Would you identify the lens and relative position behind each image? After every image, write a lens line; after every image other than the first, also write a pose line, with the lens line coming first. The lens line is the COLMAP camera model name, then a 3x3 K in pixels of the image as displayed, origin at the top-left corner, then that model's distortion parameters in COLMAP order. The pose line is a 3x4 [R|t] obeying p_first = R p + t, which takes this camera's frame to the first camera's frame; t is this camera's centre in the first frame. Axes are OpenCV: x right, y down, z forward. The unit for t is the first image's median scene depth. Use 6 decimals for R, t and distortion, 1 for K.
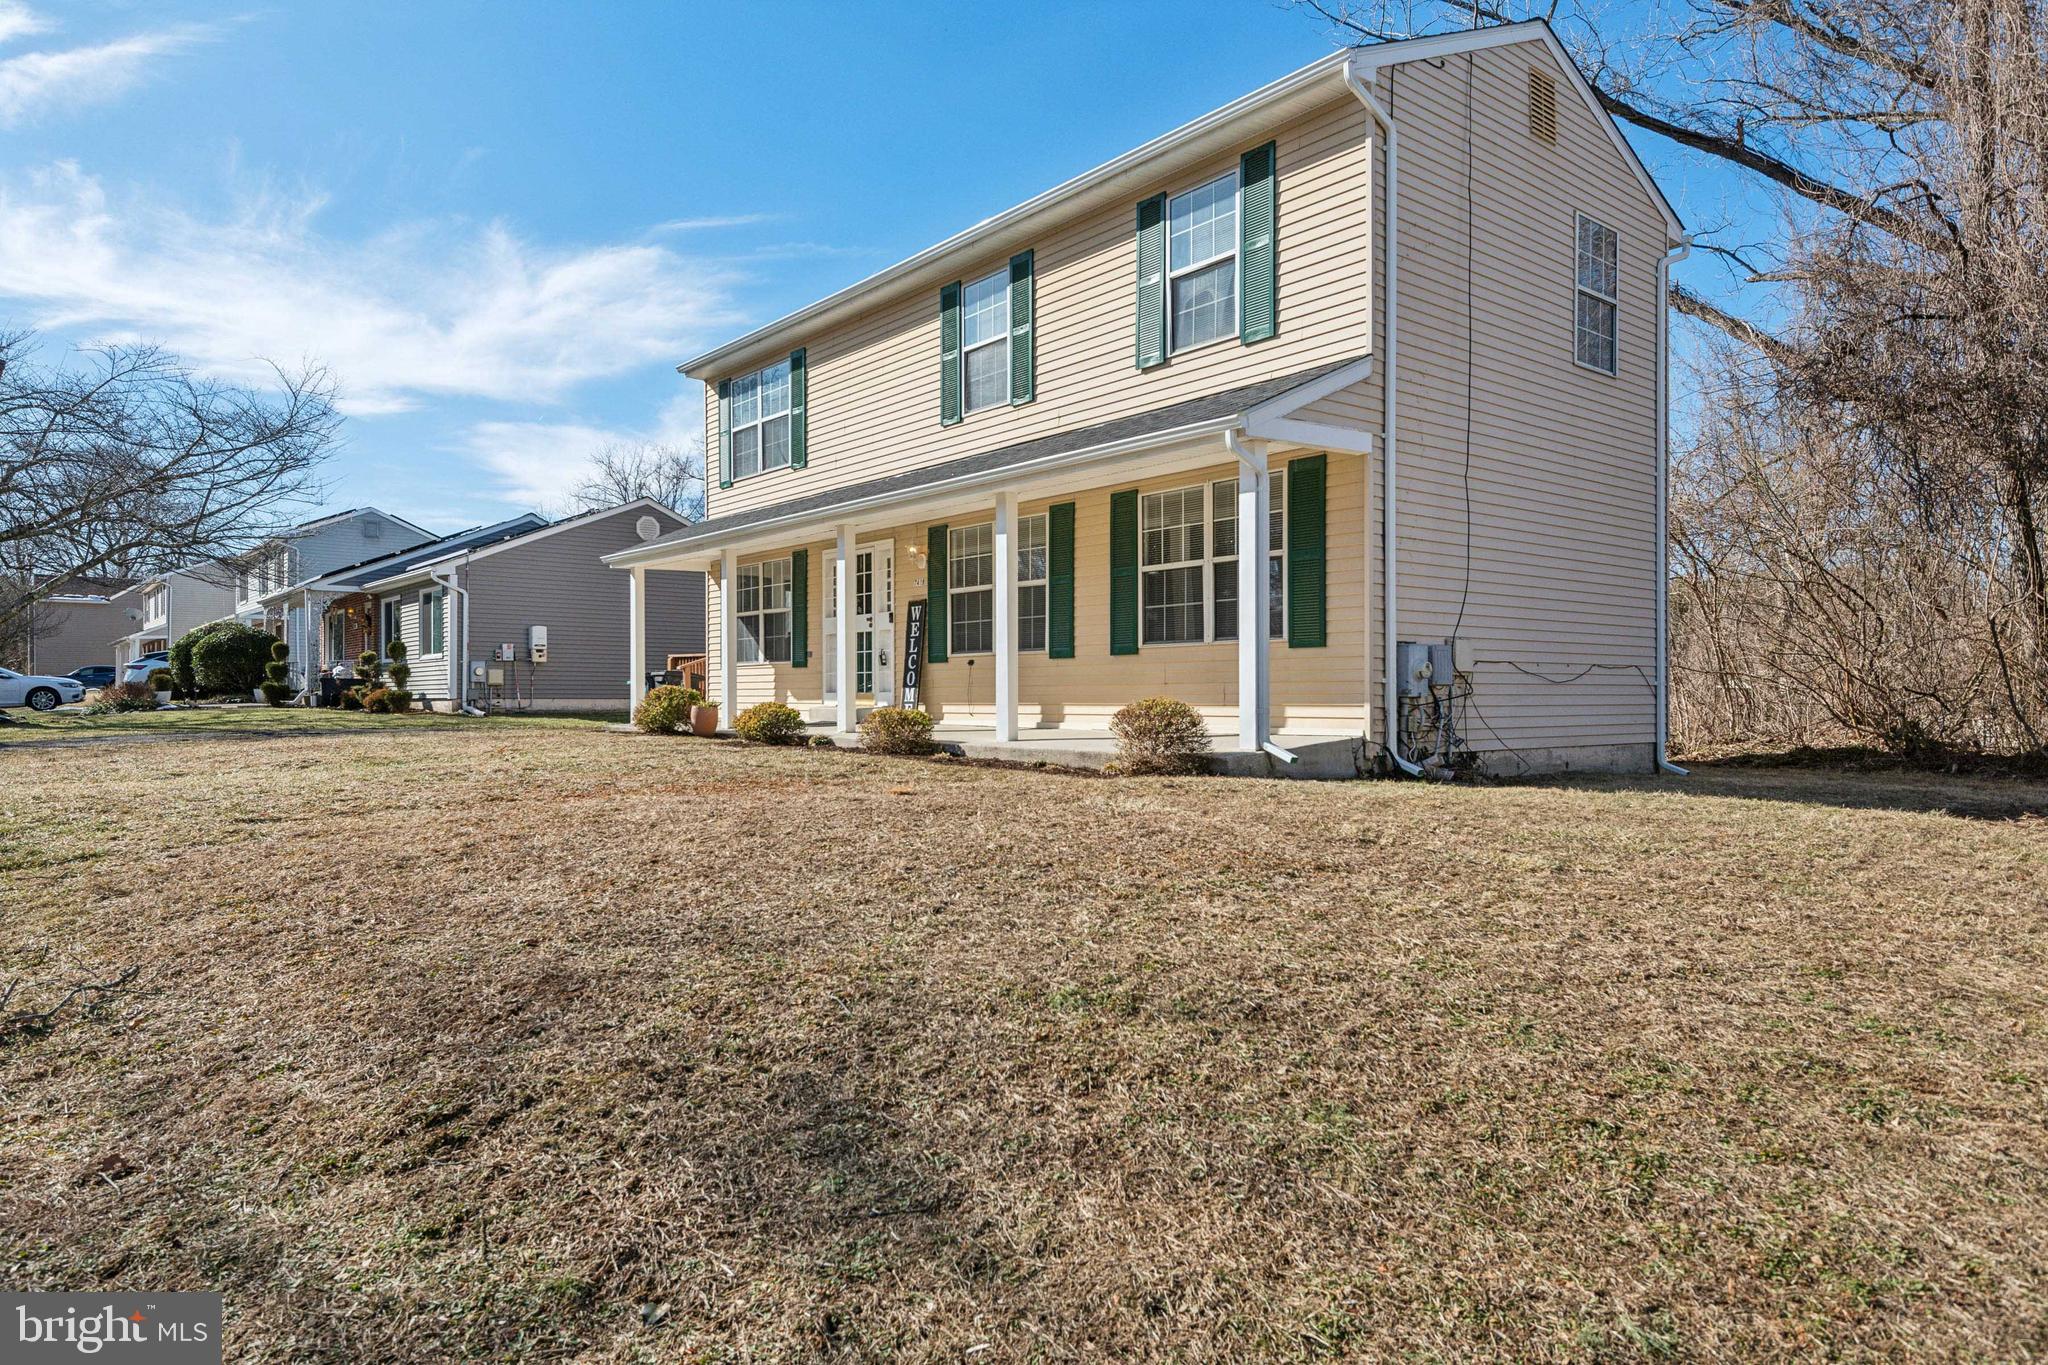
lens RADIAL K [[1253.8, 0, 1023.8], [0, 1253.8, 691.9], [0, 0, 1]] dist [0.010492, 0.000728]
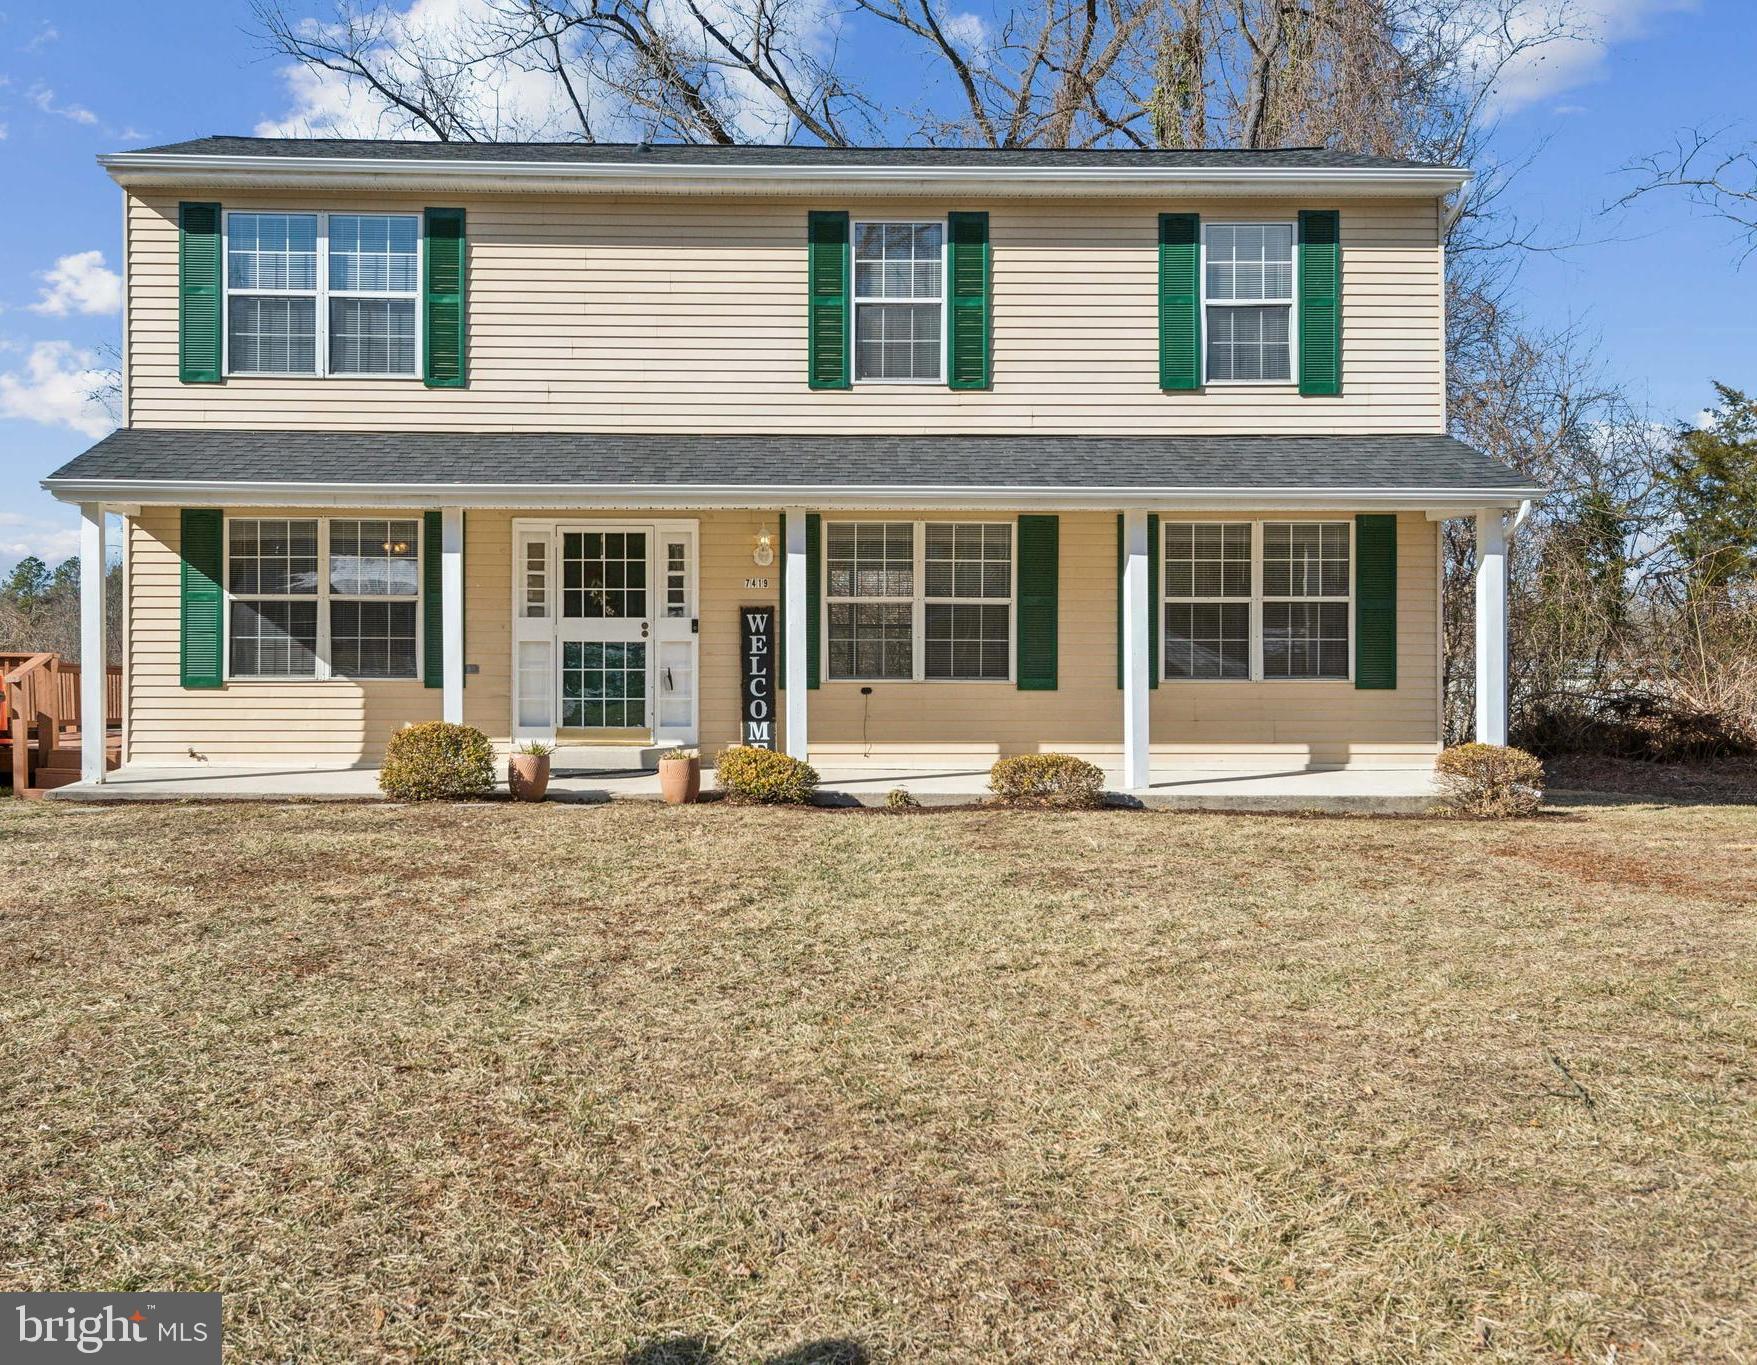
lens RADIAL K [[945.0, 0, 878.0], [0, 945.0, 722.0], [0, 0, 1]] dist [0.002108, 0.000215]
pose [[0.625618, 0.011815, 0.780040, -0.541779], [-0.003942, 0.999920, -0.011984, 0.003696], [-0.780120, 0.004423, 0.625615, 0.656707]]
